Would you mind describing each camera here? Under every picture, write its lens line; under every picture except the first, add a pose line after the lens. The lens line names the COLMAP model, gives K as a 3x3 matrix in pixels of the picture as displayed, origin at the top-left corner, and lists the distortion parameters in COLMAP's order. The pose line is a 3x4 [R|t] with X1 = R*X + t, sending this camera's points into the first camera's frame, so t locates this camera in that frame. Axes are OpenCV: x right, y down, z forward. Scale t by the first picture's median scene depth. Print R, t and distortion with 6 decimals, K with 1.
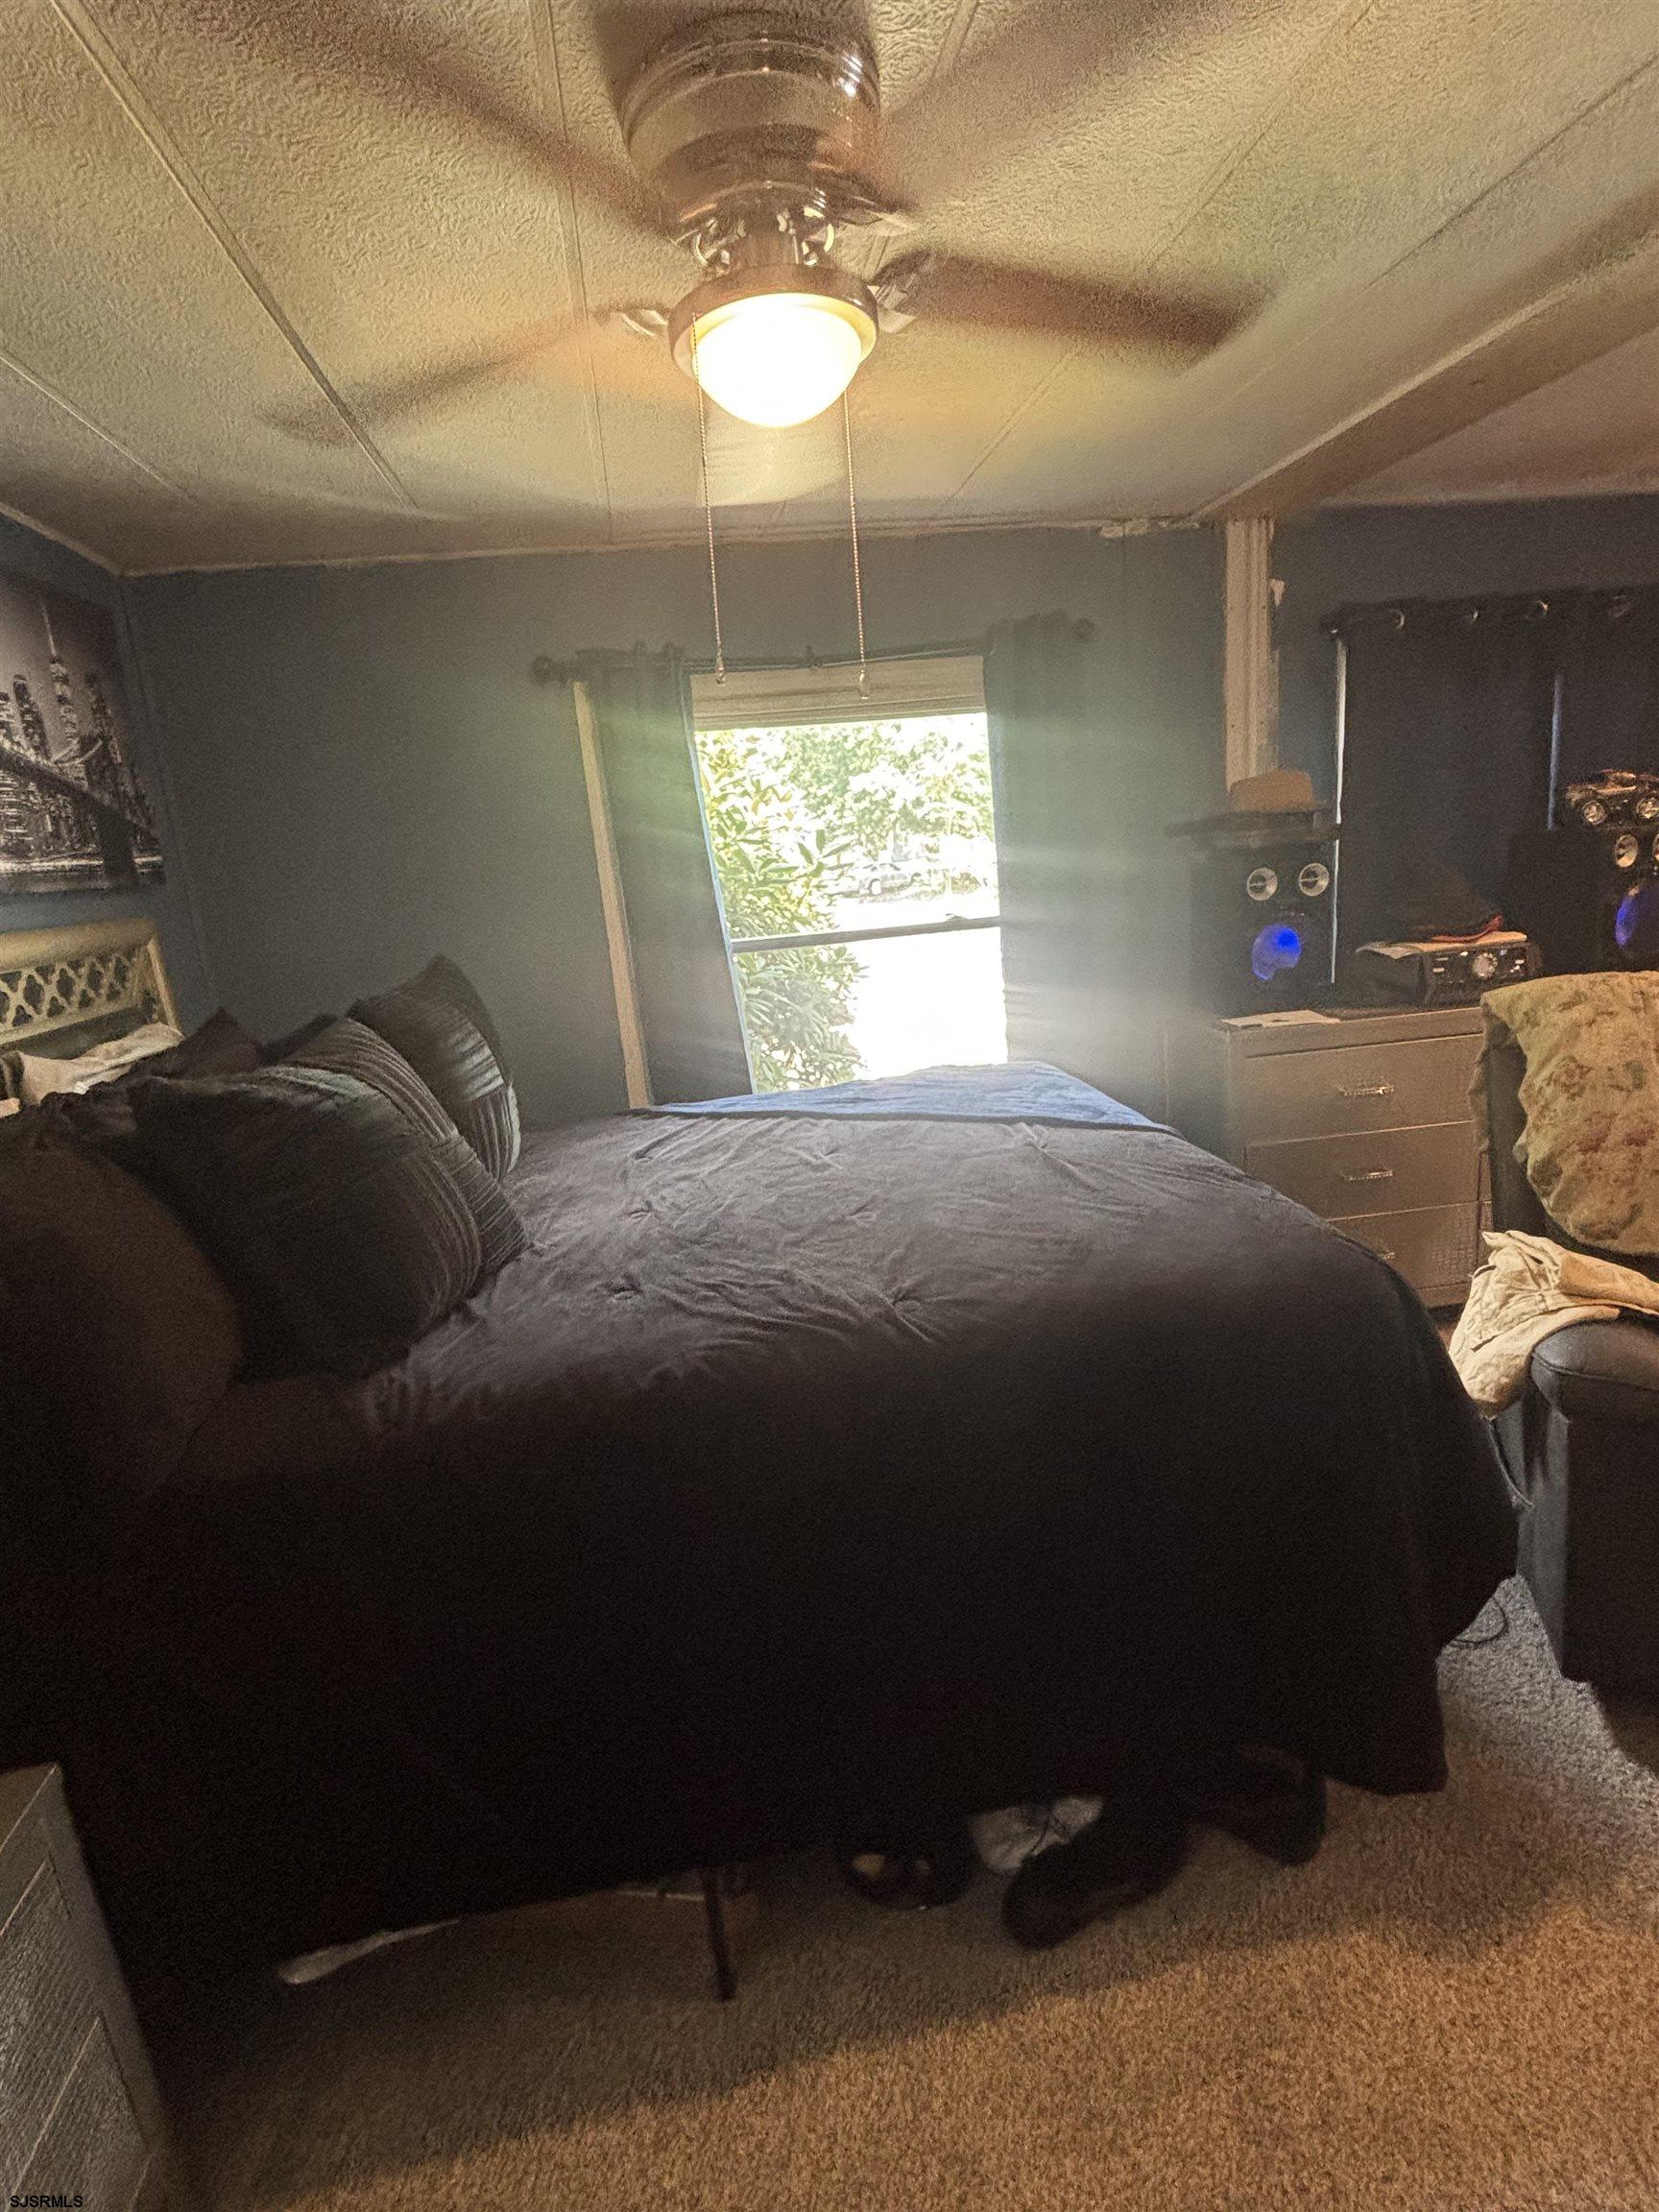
lens RADIAL K [[1089.4, 0, 825.2], [0, 1089.4, 1097.2], [0, 0, 1]] dist [0.000583, 0.001882]
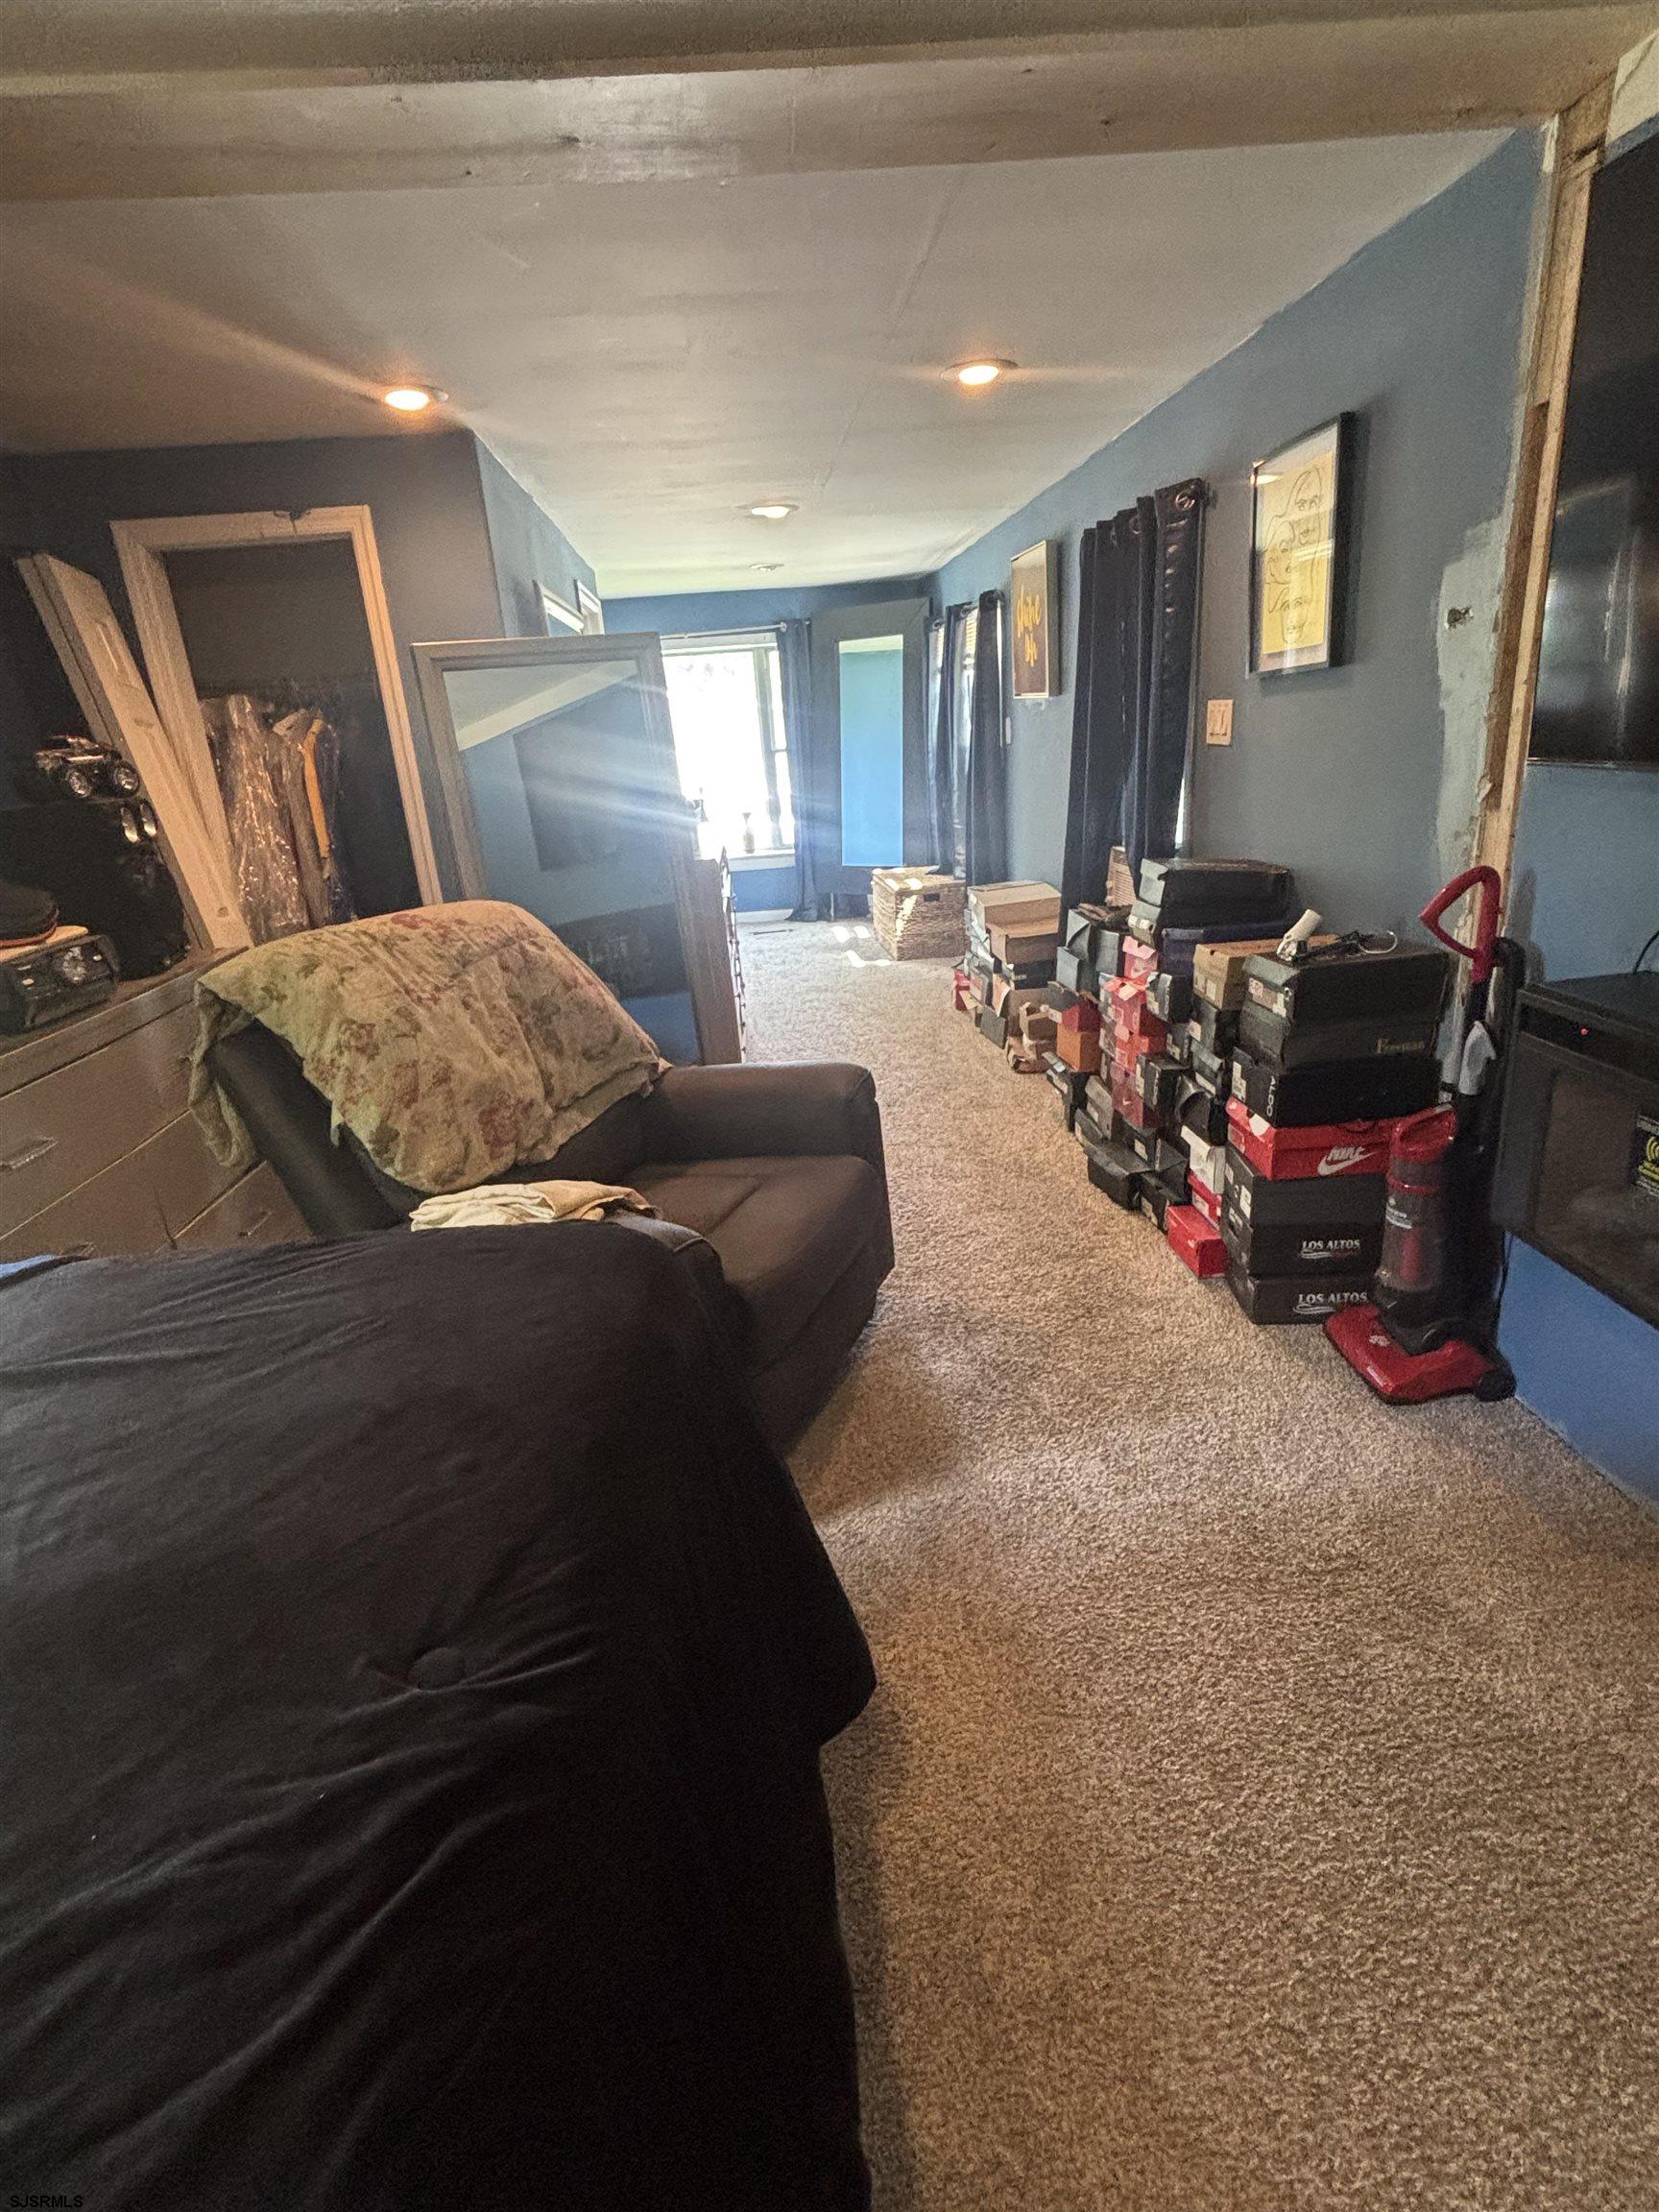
lens RADIAL K [[1089.4, 0, 819.5], [0, 1089.4, 1109.1], [0, 0, 1]] dist [0.000583, 0.001882]
pose [[0.065746, -0.260134, 0.963331, -0.210987], [0.292232, 0.928110, 0.230679, -0.062776], [-0.954085, 0.266350, 0.137040, 0.508336]]
